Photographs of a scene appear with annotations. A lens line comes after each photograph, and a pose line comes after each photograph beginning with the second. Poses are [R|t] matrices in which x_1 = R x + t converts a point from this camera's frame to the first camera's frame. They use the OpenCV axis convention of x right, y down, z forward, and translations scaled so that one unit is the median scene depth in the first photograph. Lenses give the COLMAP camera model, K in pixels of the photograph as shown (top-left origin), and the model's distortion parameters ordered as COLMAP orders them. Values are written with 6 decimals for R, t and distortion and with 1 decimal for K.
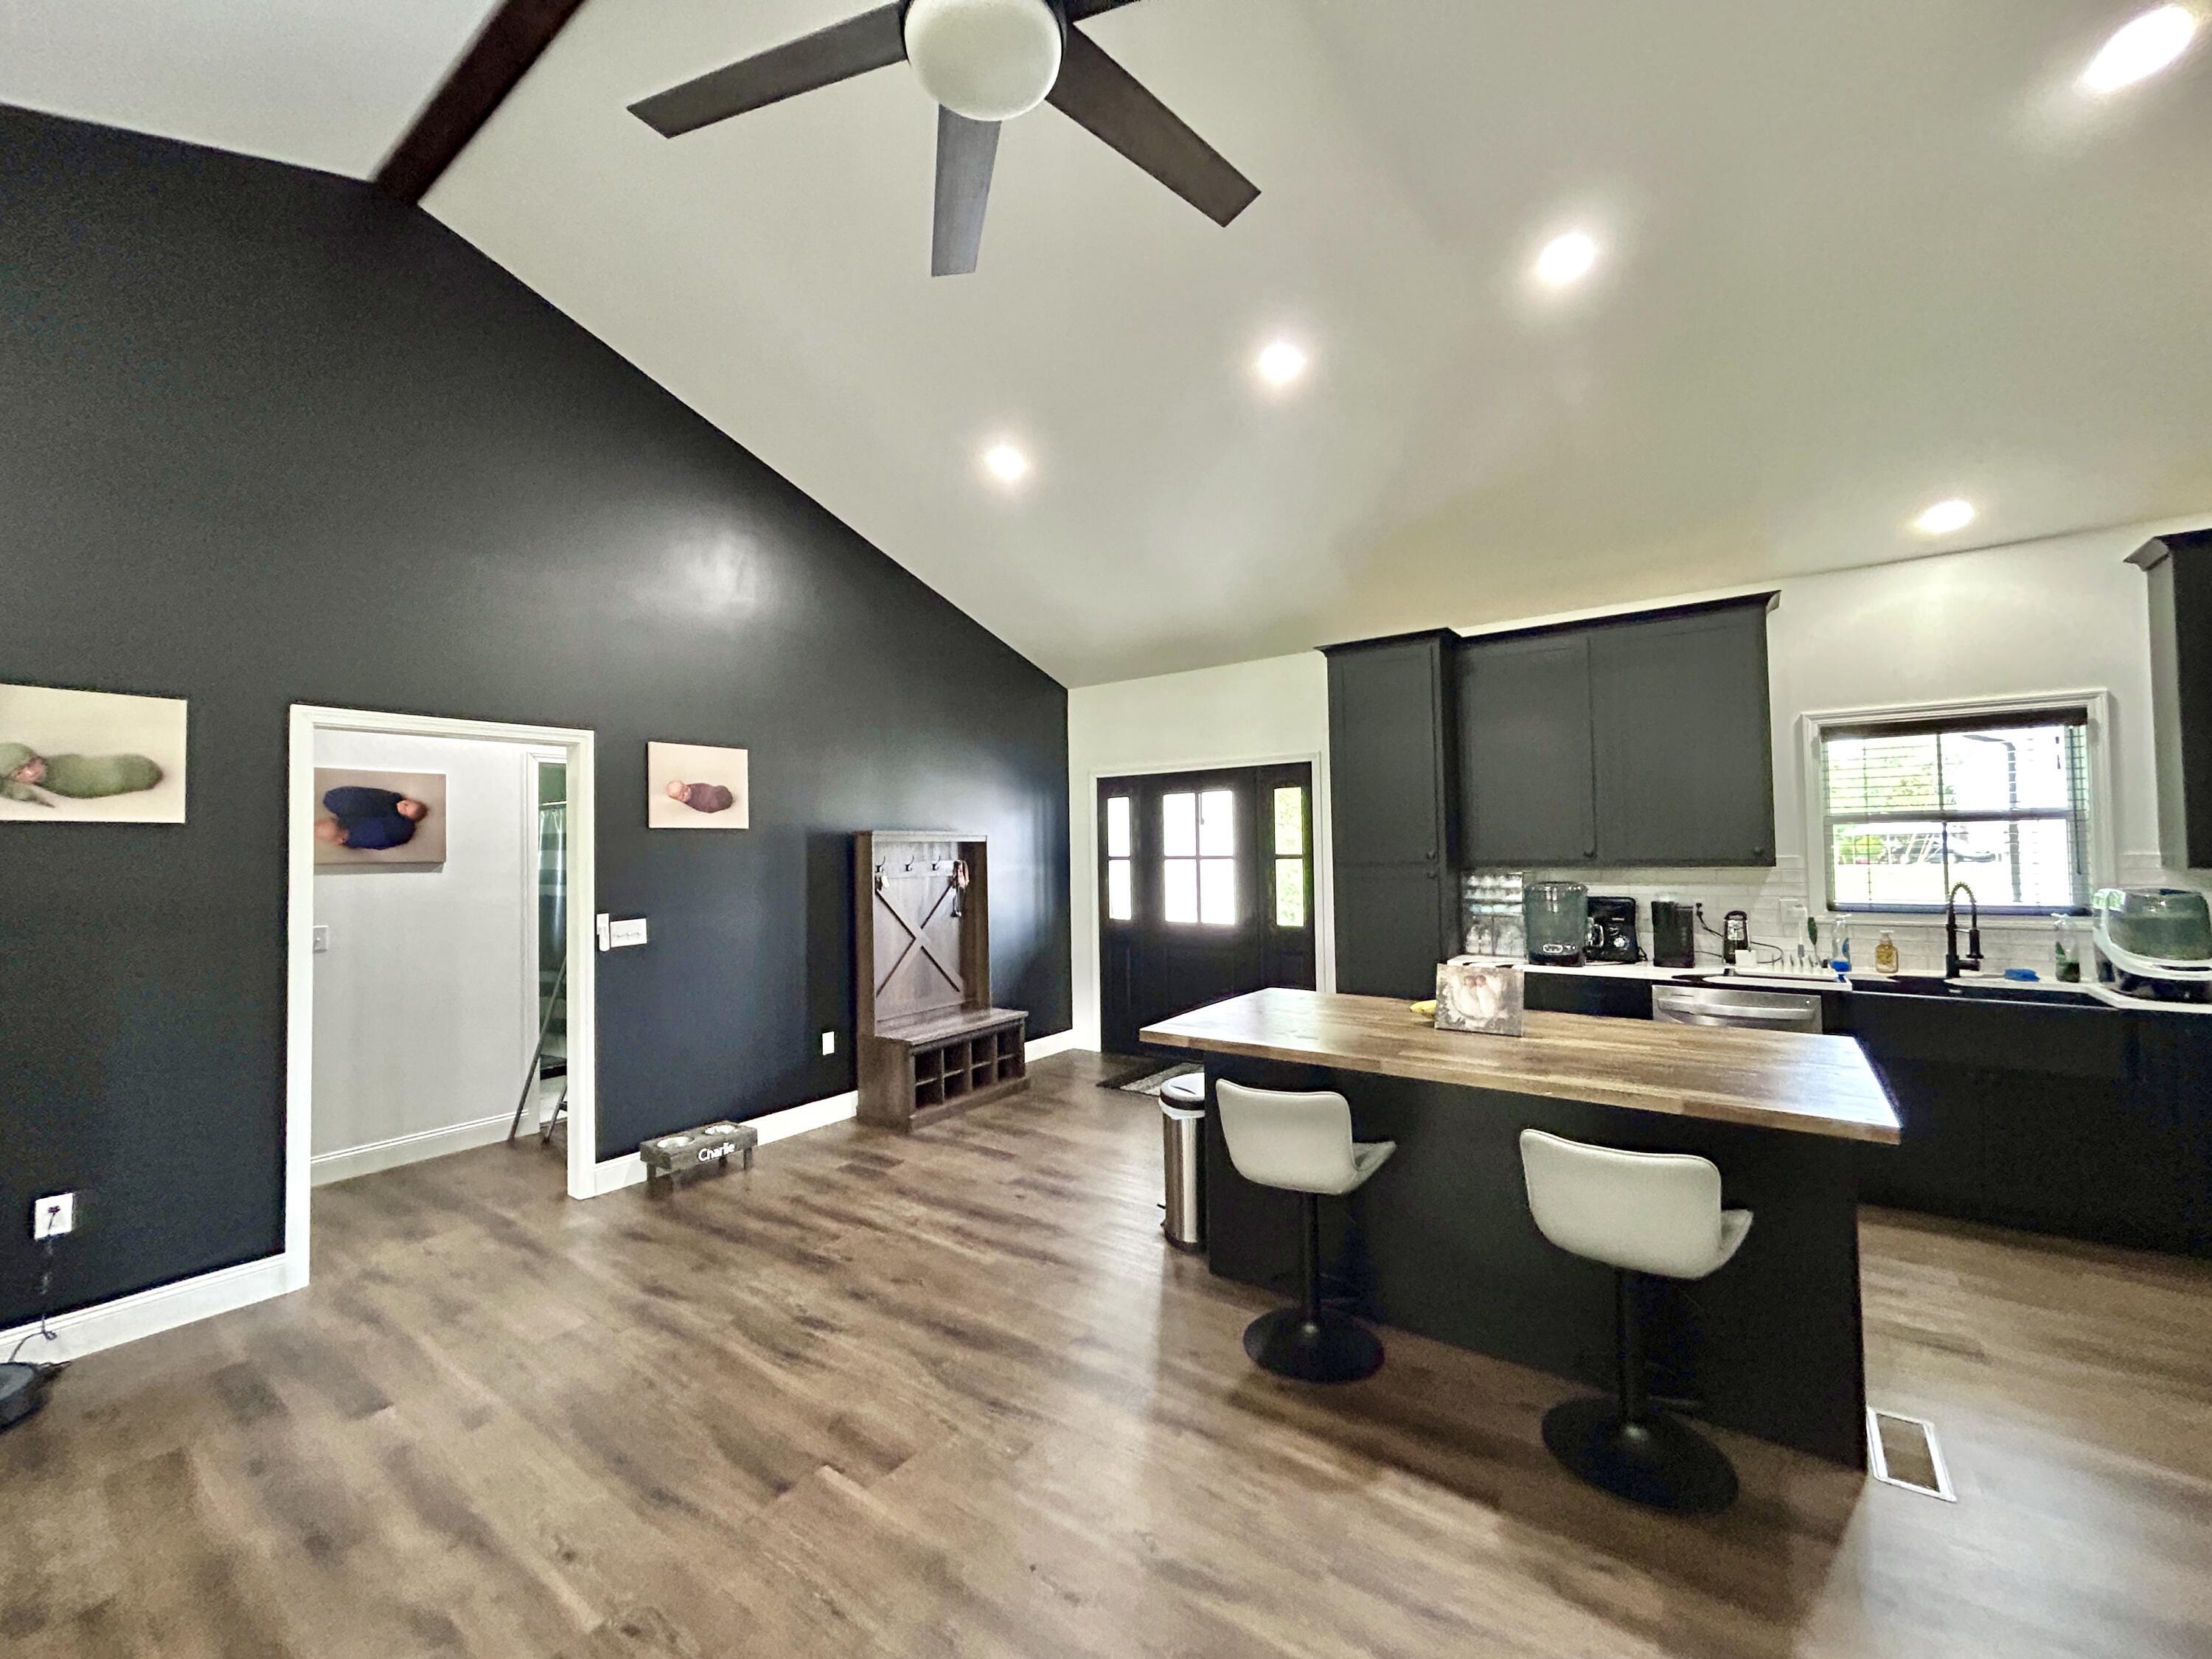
lens RADIAL K [[889.5, 0, 1093.8], [0, 889.5, 825.0], [0, 0, 1]] dist [-0.000808, 0.000348]
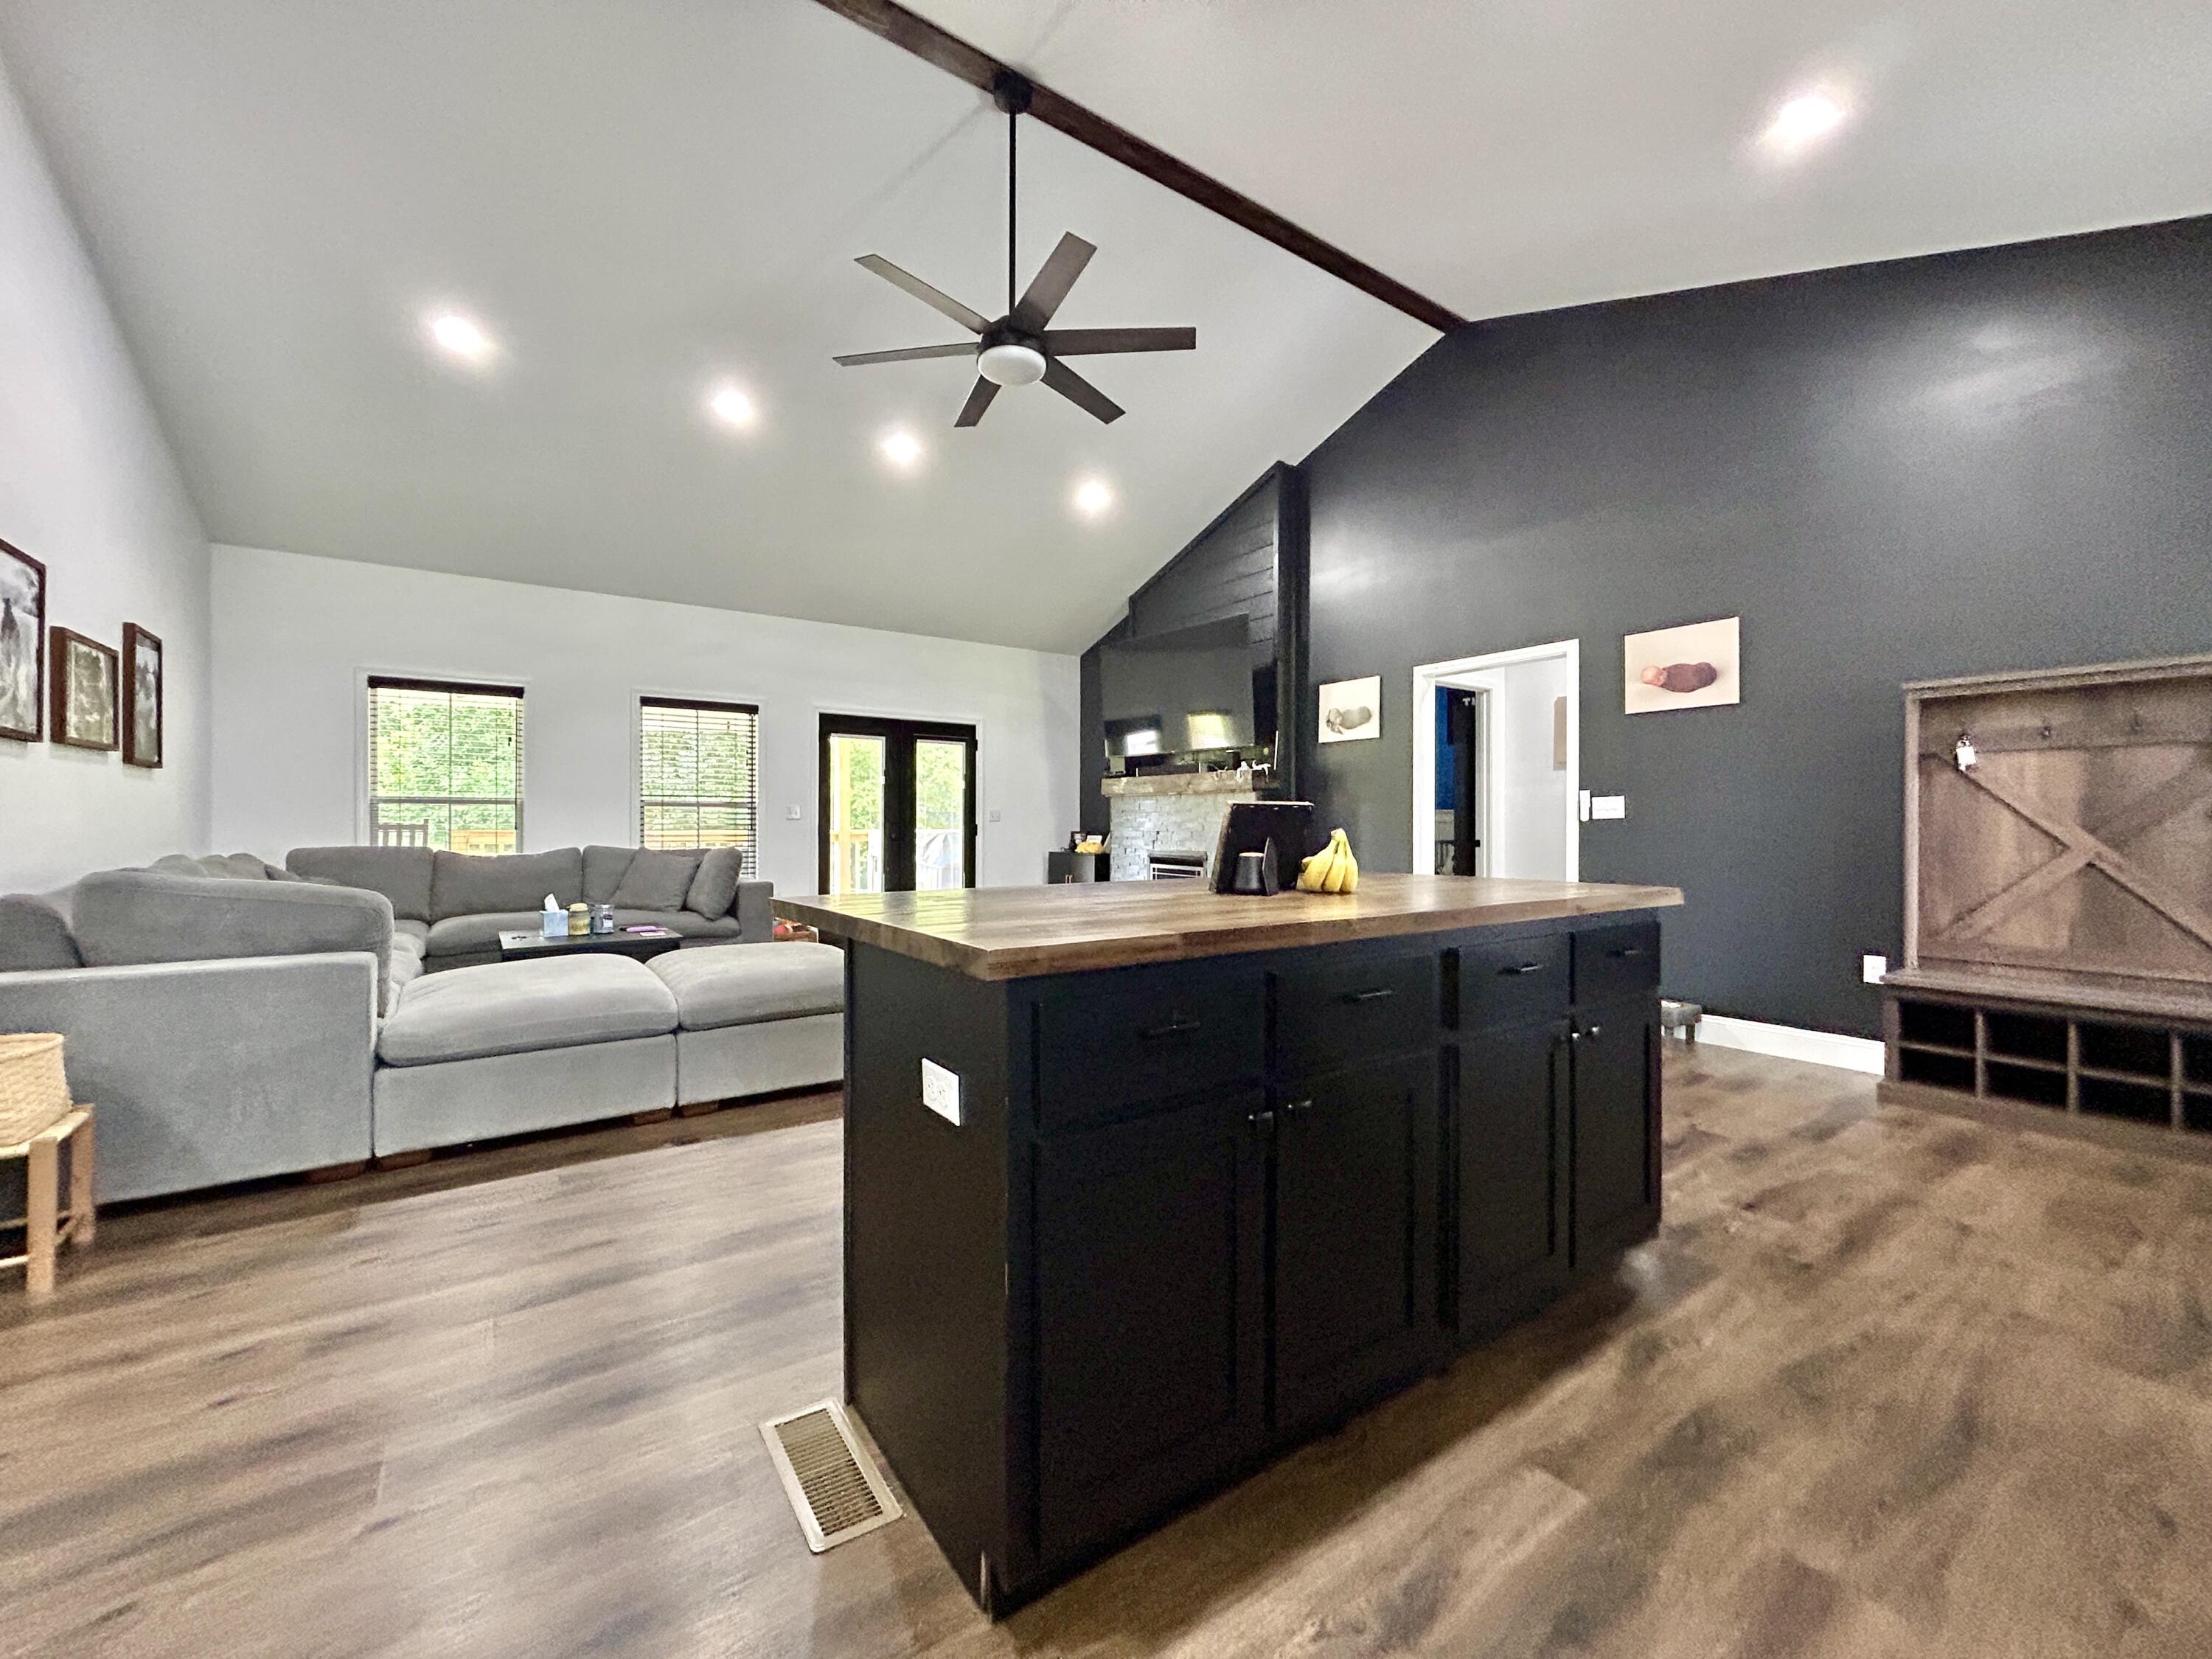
lens RADIAL K [[889.5, 0, 1104.7], [0, 889.5, 826.0], [0, 0, 1]] dist [-0.000808, 0.000348]
pose [[-0.318518, 0.017356, -0.947758, 0.777210], [0.029548, 0.999528, 0.008374, 0.116629], [0.947456, -0.025337, -0.318881, 0.754687]]
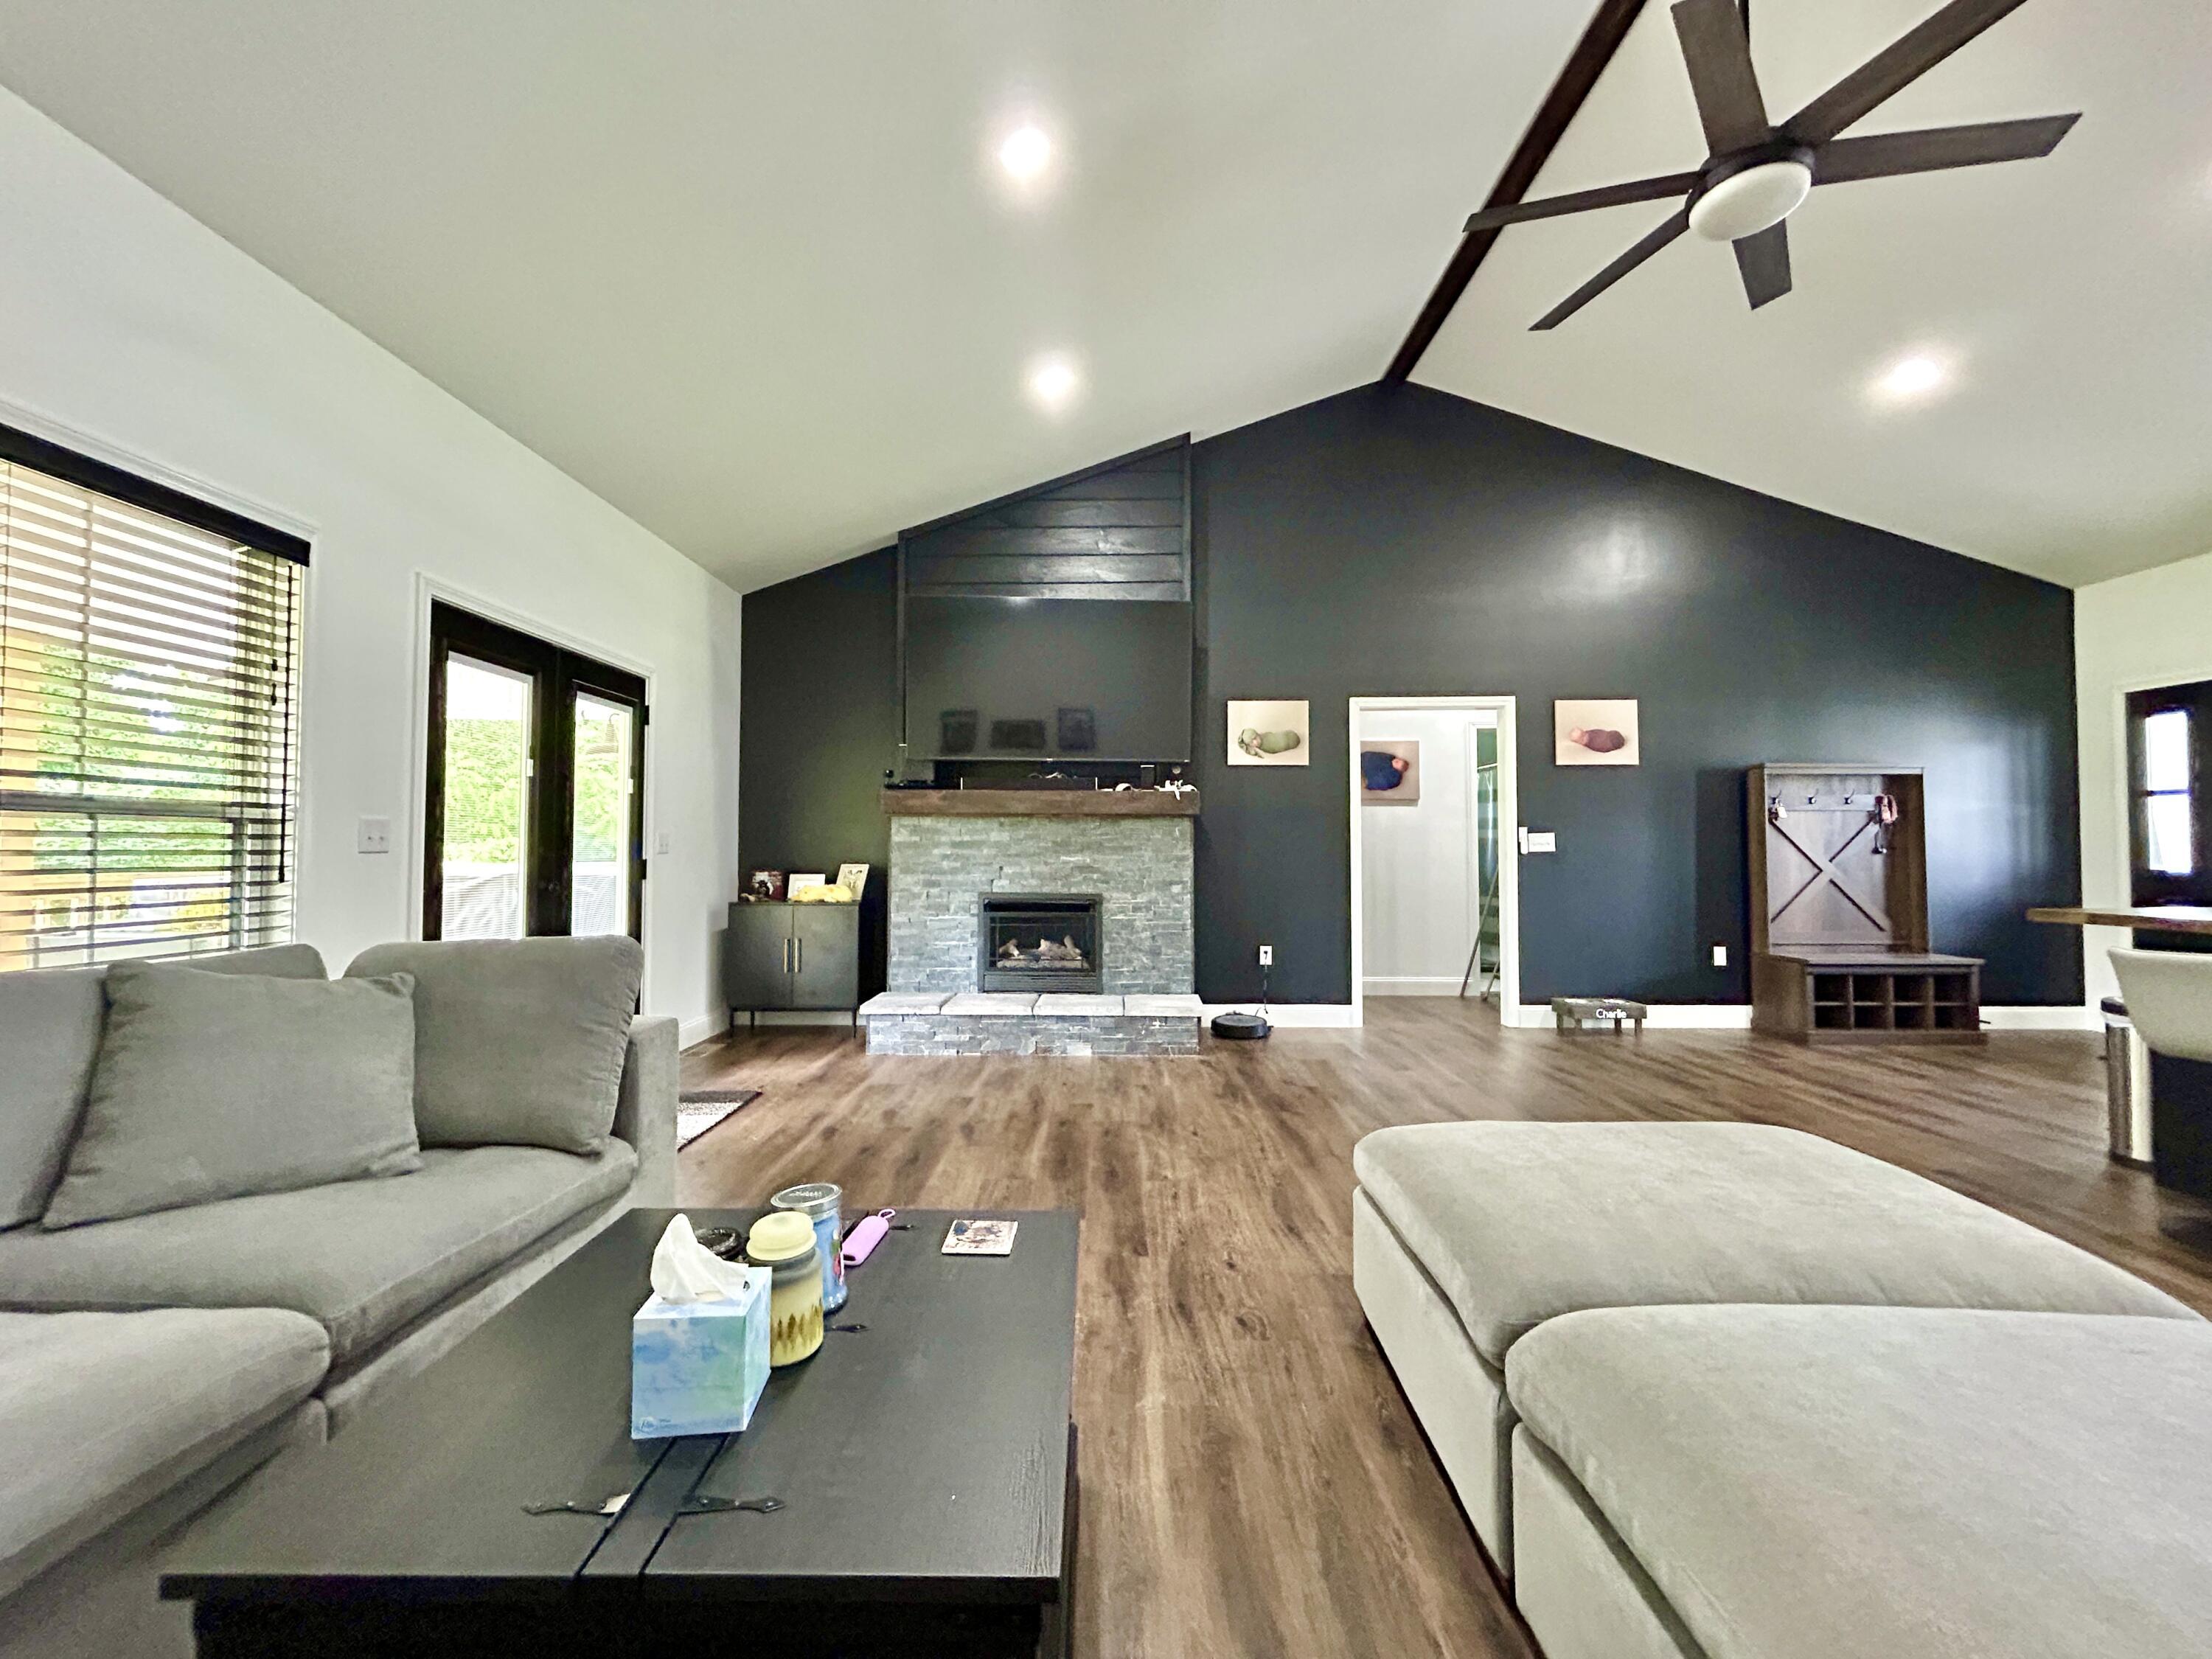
lens RADIAL K [[889.5, 0, 1097.6], [0, 889.5, 823.9], [0, 0, 1]] dist [-0.000808, 0.000348]
pose [[0.580333, -0.005612, -0.814360, 0.191363], [0.012147, 0.999925, 0.001765, 0.082744], [0.814288, -0.010916, 0.580358, -0.341670]]
